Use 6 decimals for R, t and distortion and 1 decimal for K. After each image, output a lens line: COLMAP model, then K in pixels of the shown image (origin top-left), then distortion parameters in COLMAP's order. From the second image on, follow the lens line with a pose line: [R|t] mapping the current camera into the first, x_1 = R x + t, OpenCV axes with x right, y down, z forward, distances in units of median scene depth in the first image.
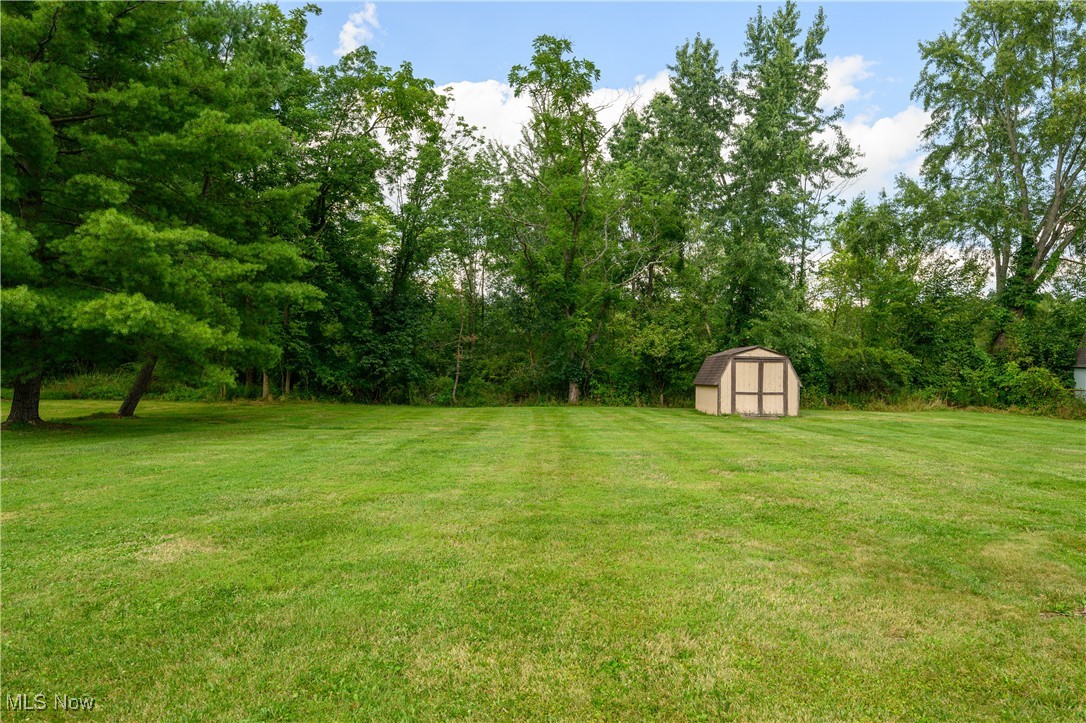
lens RADIAL K [[664.2, 0, 543.0], [0, 664.2, 361.5], [0, 0, 1]] dist [-0.033431, 0.023978]
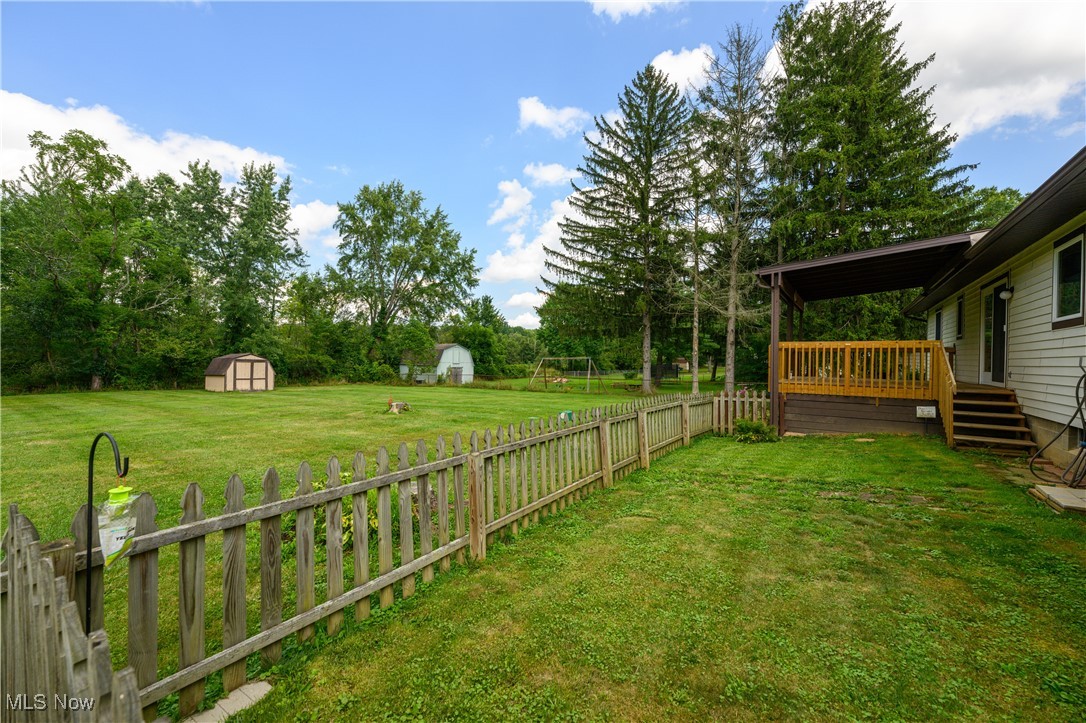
lens RADIAL K [[425.5, 0, 543.0], [0, 425.5, 361.5], [0, 0, 1]] dist [-0.000064, 0.000463]
pose [[0.563953, 0.004672, 0.825794, -0.166291], [-0.012874, 0.999912, 0.003135, -0.012879], [-0.825707, -0.012399, 0.563963, -0.295738]]
